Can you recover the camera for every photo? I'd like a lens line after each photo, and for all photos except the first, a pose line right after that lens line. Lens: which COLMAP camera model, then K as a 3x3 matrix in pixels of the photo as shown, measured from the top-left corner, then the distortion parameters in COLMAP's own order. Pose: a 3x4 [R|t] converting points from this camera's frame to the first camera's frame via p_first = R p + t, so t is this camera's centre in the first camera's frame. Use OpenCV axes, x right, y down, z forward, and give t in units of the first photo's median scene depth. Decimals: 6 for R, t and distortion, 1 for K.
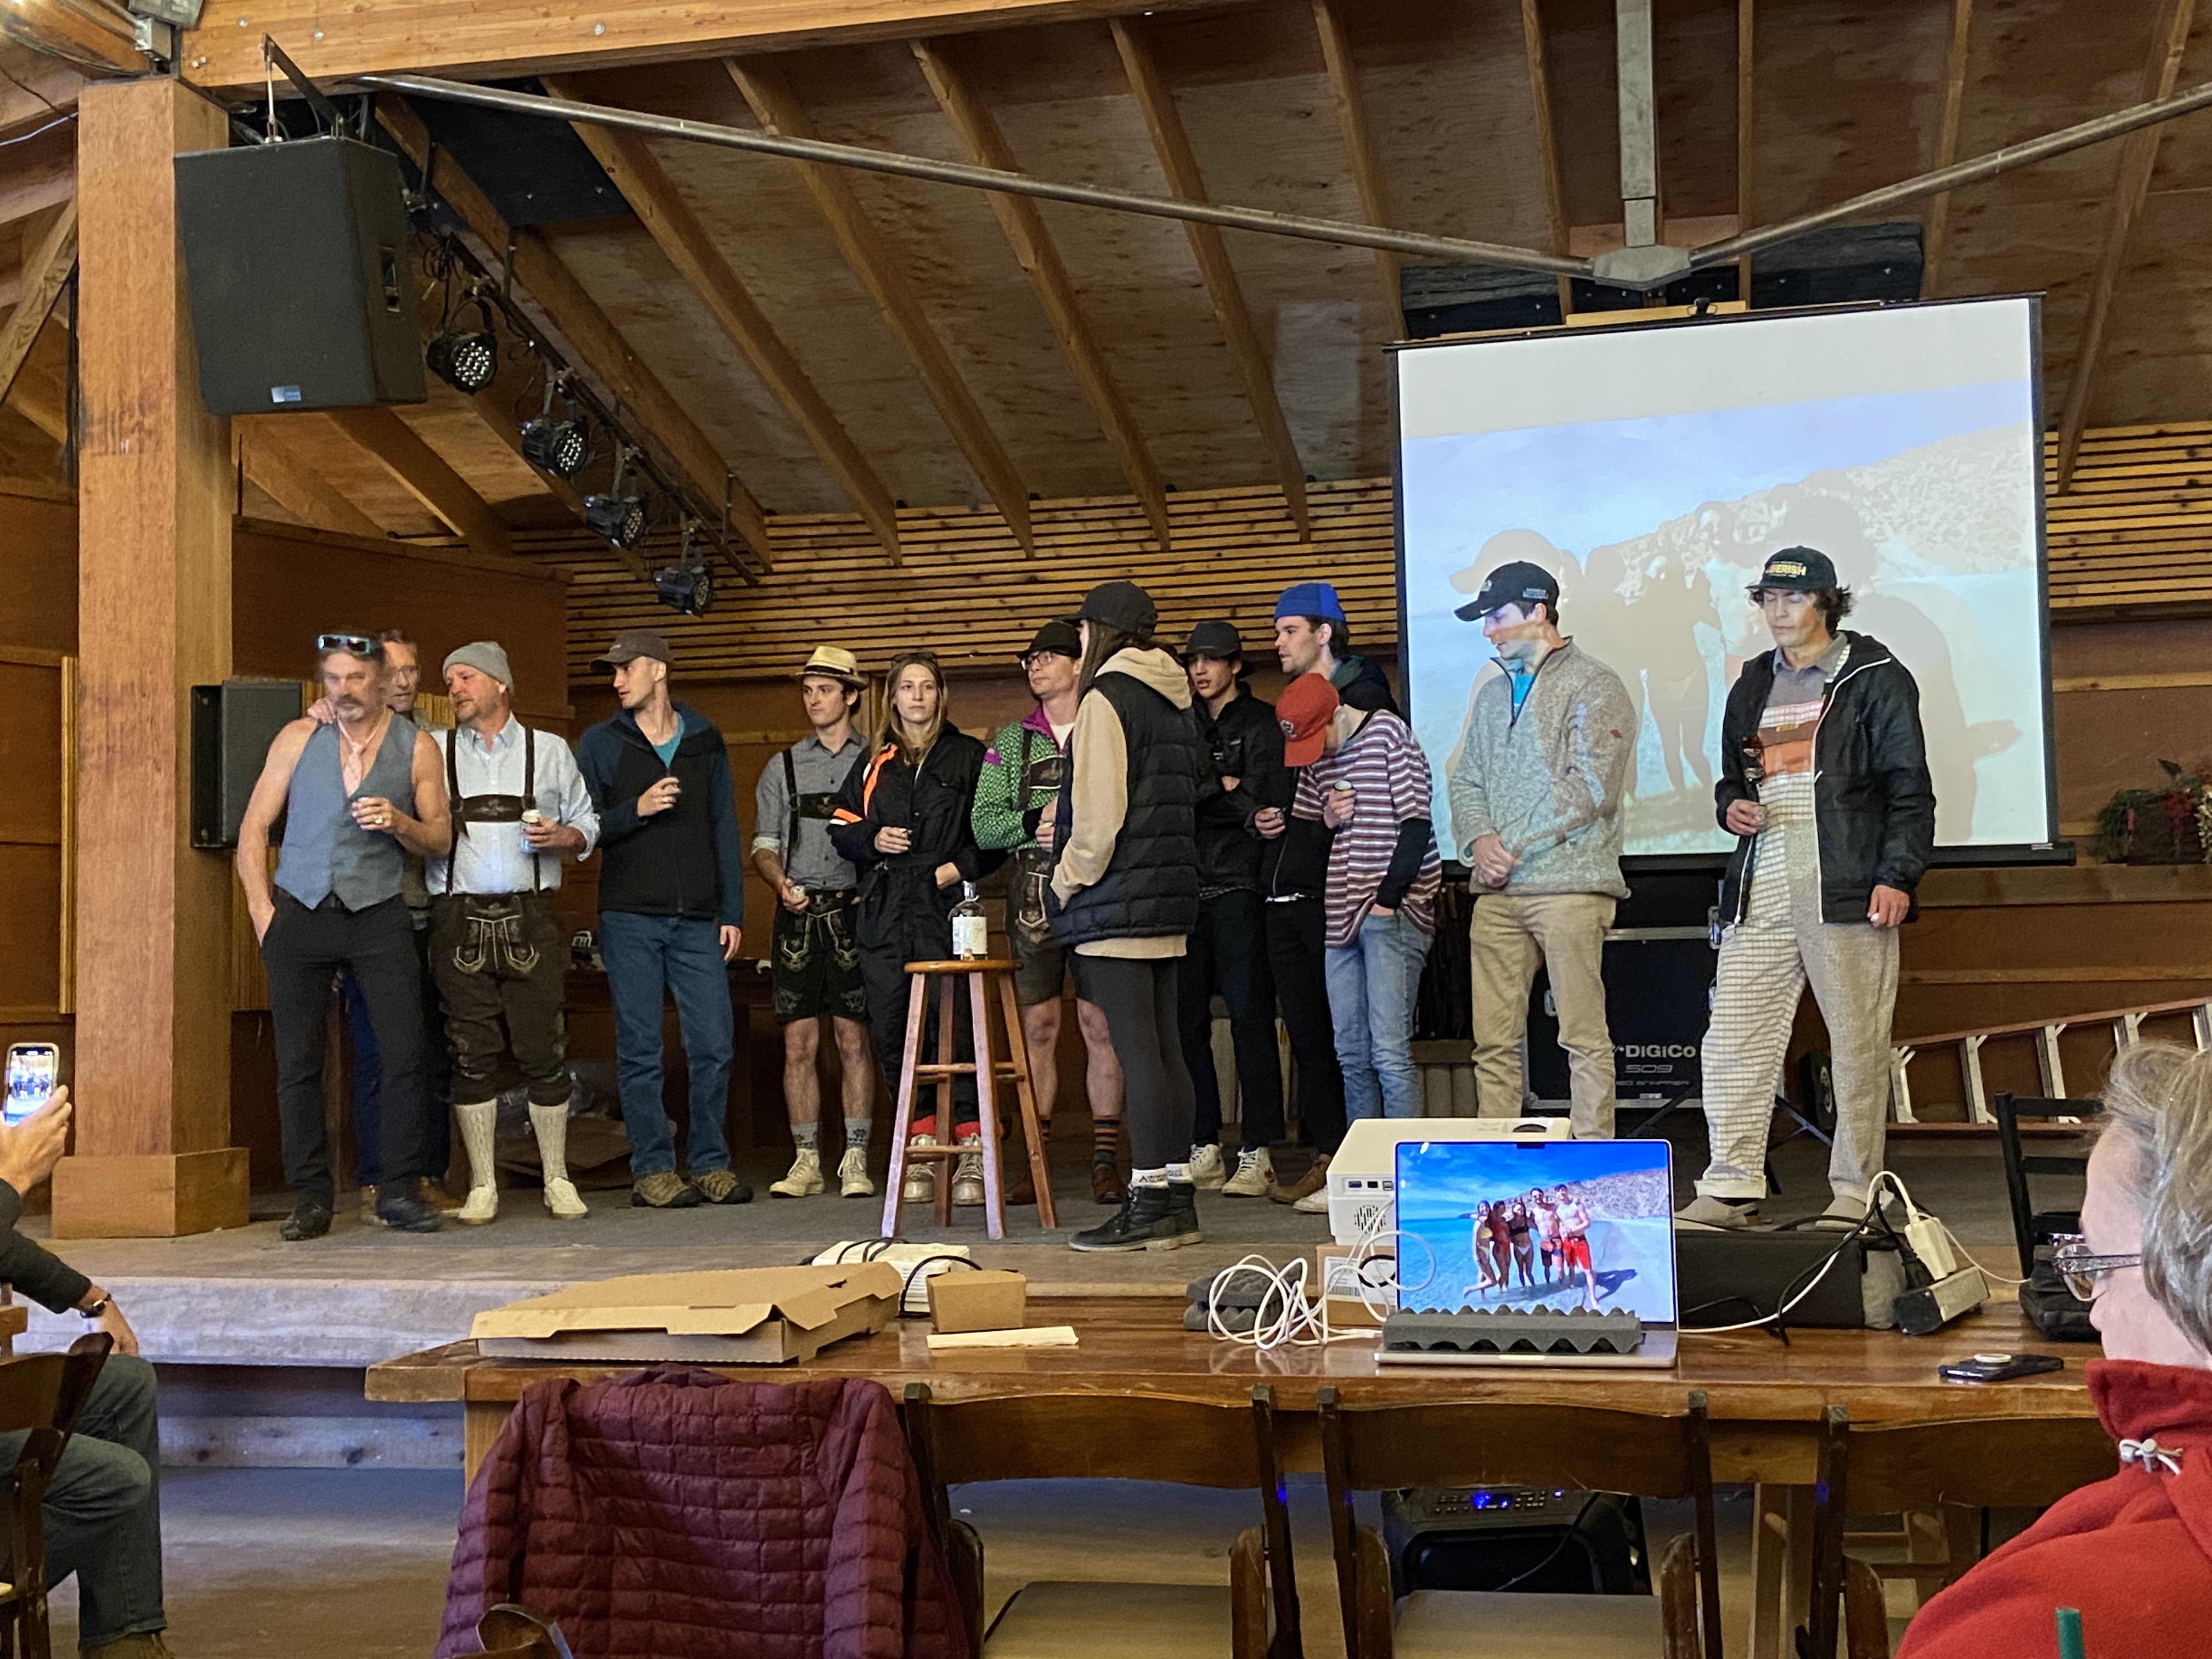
lens RADIAL K [[2750.4, 0, 1096.2], [0, 2750.4, 775.6], [0, 0, 1]] dist [0.089261, 0.000000]
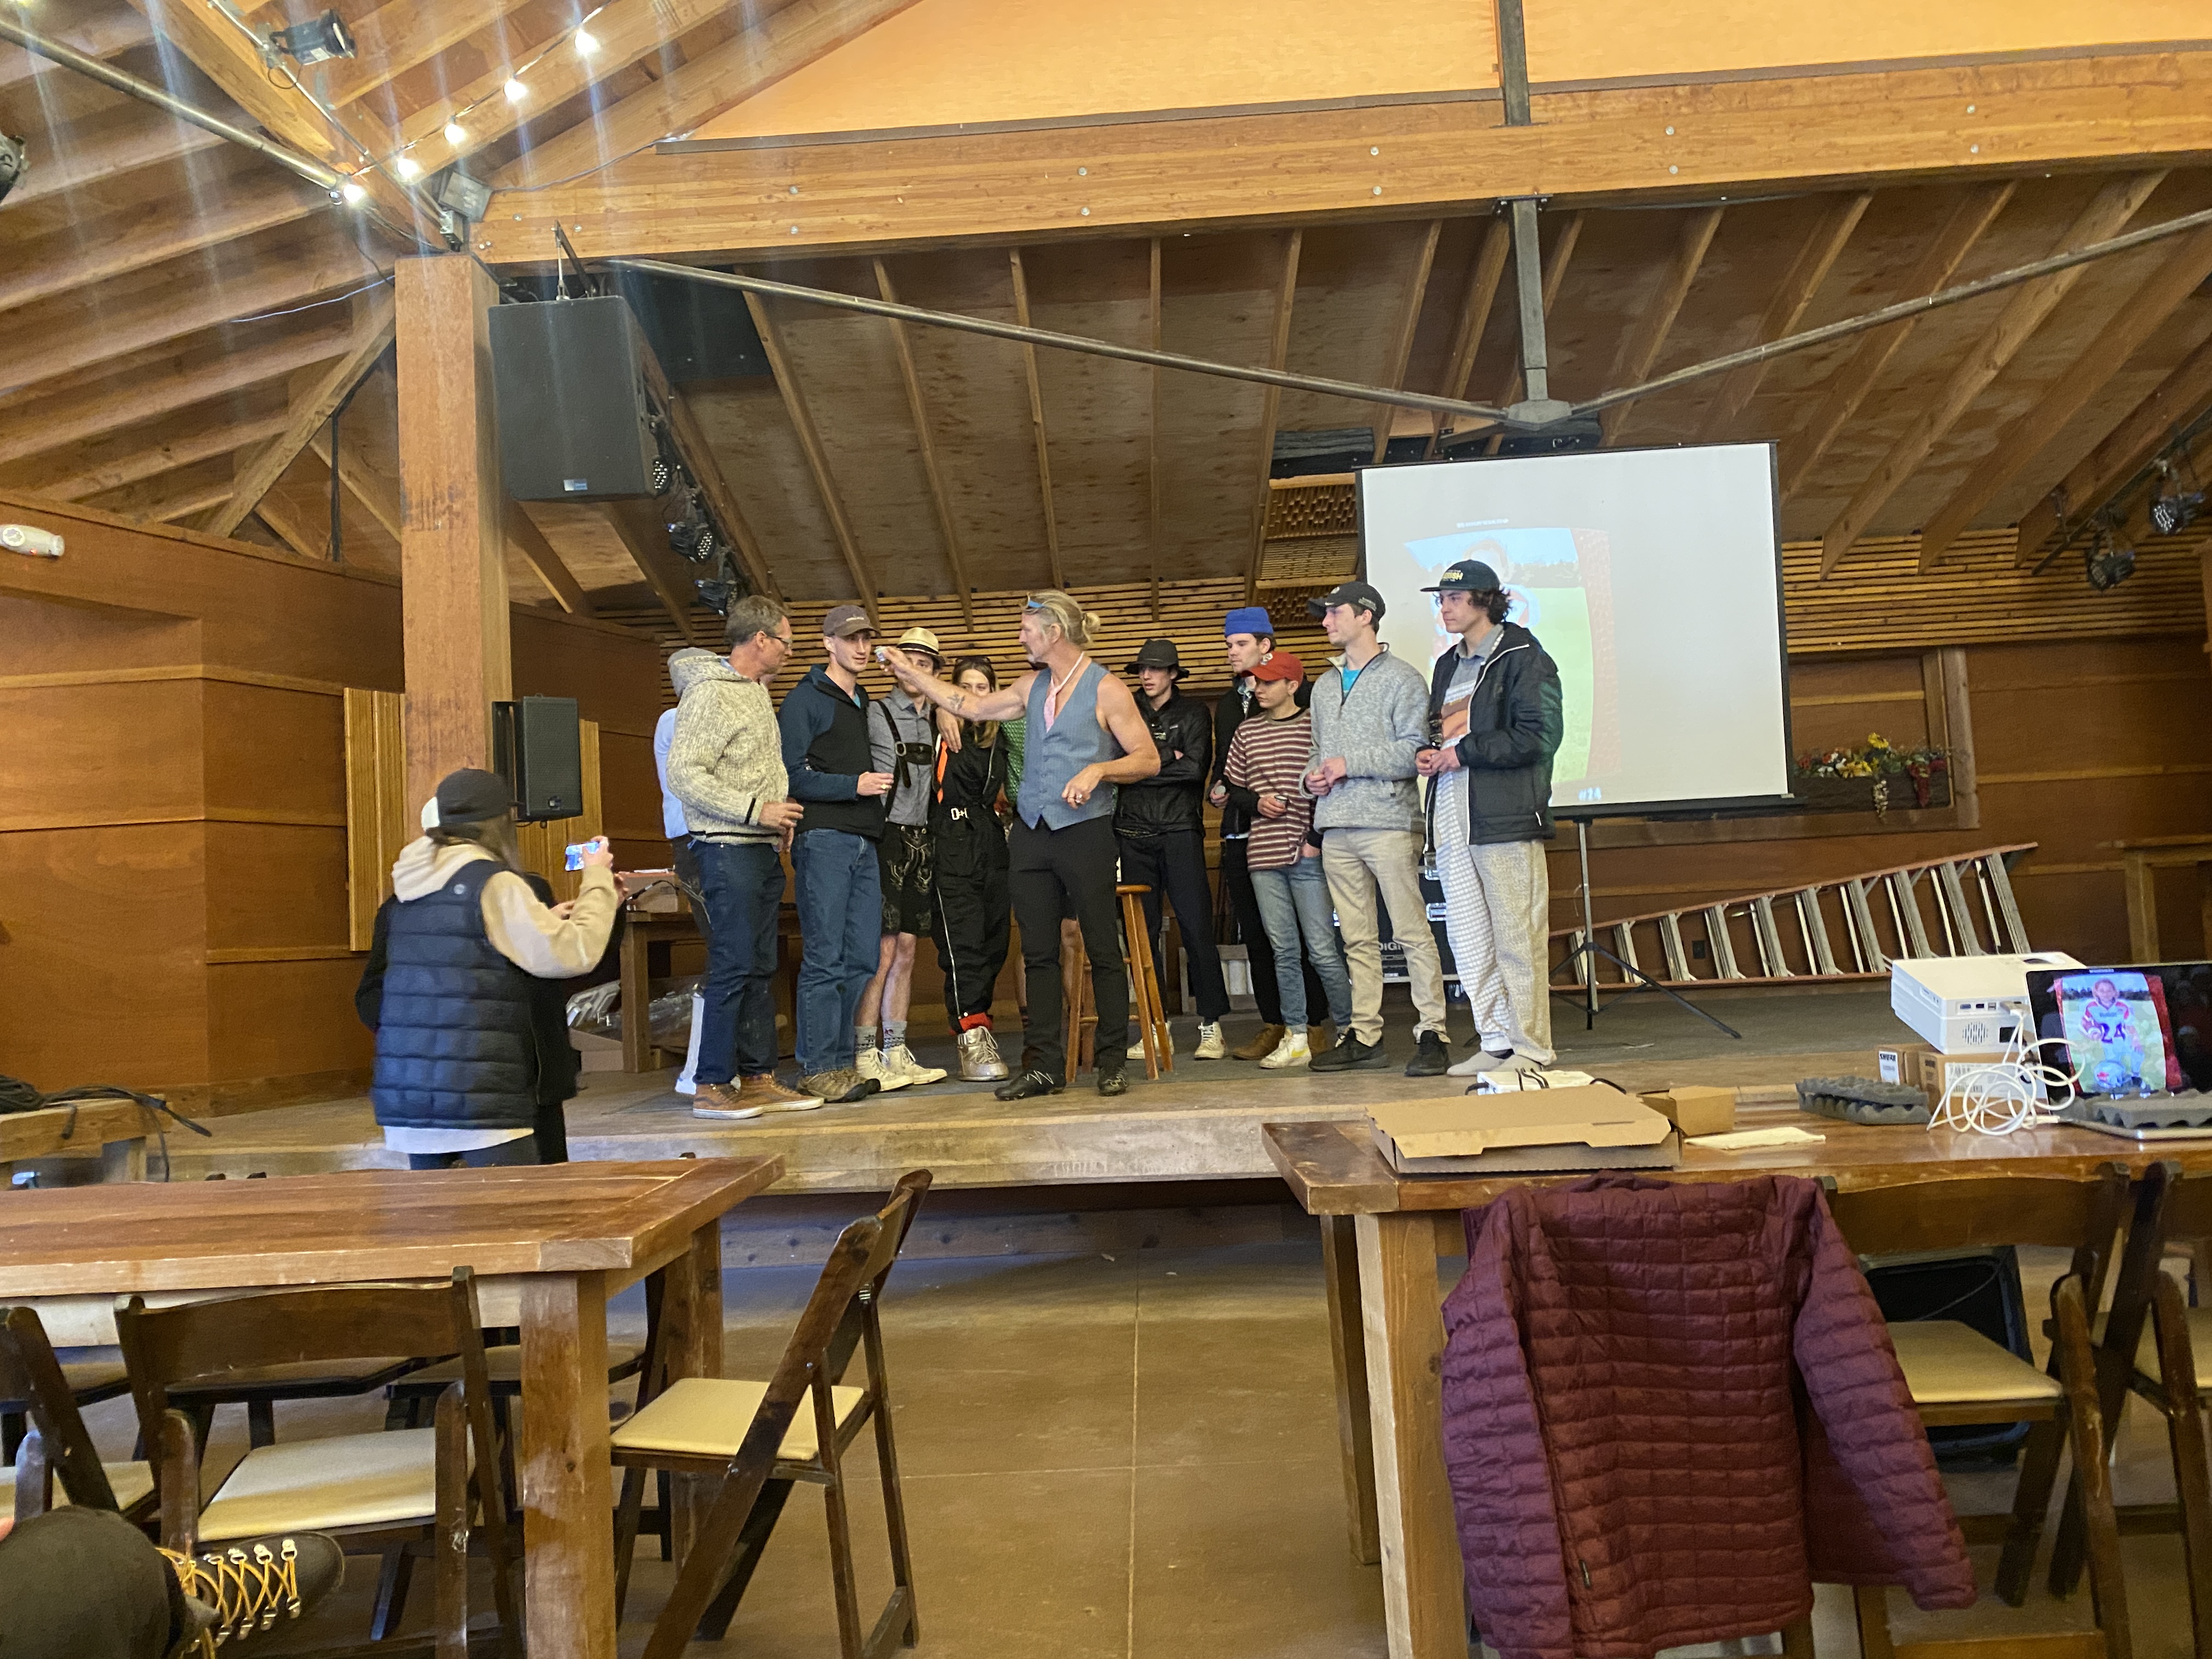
lens RADIAL K [[1686.6, 0, 1083.2], [0, 1686.6, 810.3], [0, 0, 1]] dist [0.038213, -0.043046]
pose [[0.980049, -0.015494, 0.198149, -0.208673], [0.014849, 0.999879, 0.004743, 0.020764], [-0.198198, -0.001706, 0.980160, 0.134776]]
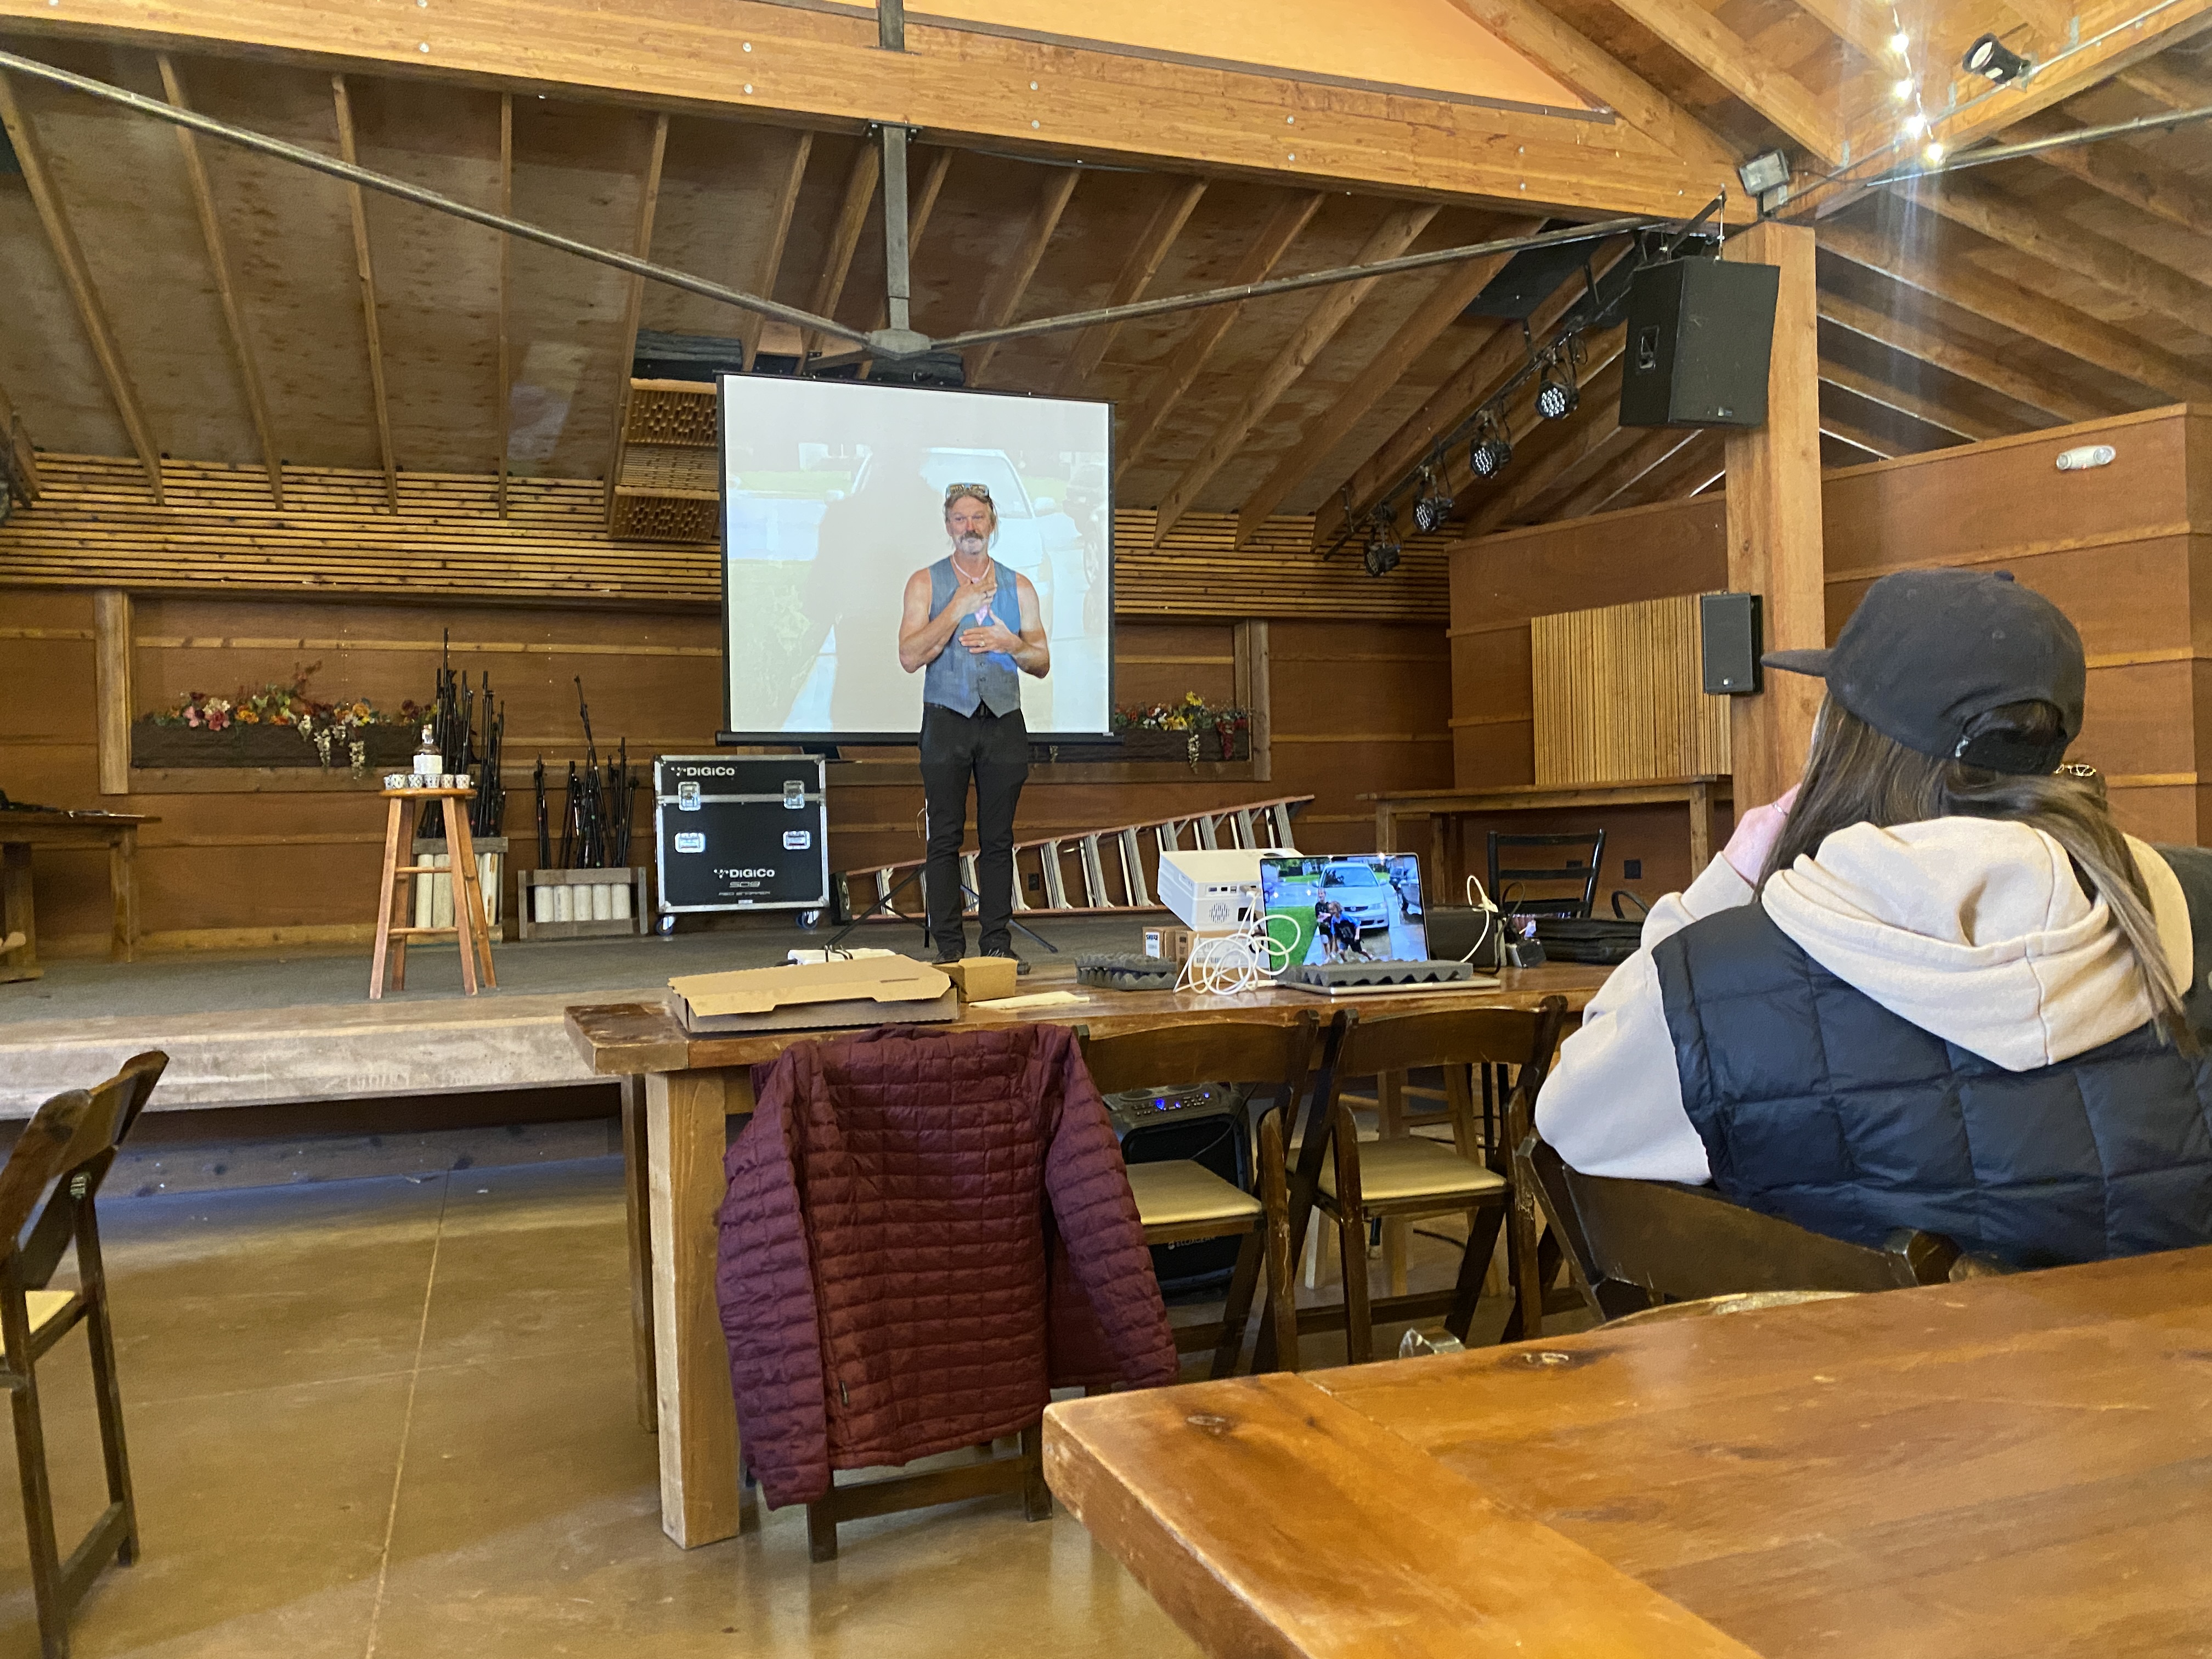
lens RADIAL K [[1686.6, 0, 1114.5], [0, 1686.6, 846.4], [0, 0, 1]] dist [0.038213, -0.043046]
pose [[0.834527, 0.001100, 0.550966, -0.198332], [-0.036178, 0.997949, 0.052804, 0.035865], [-0.549778, -0.063999, 0.832856, 0.126593]]
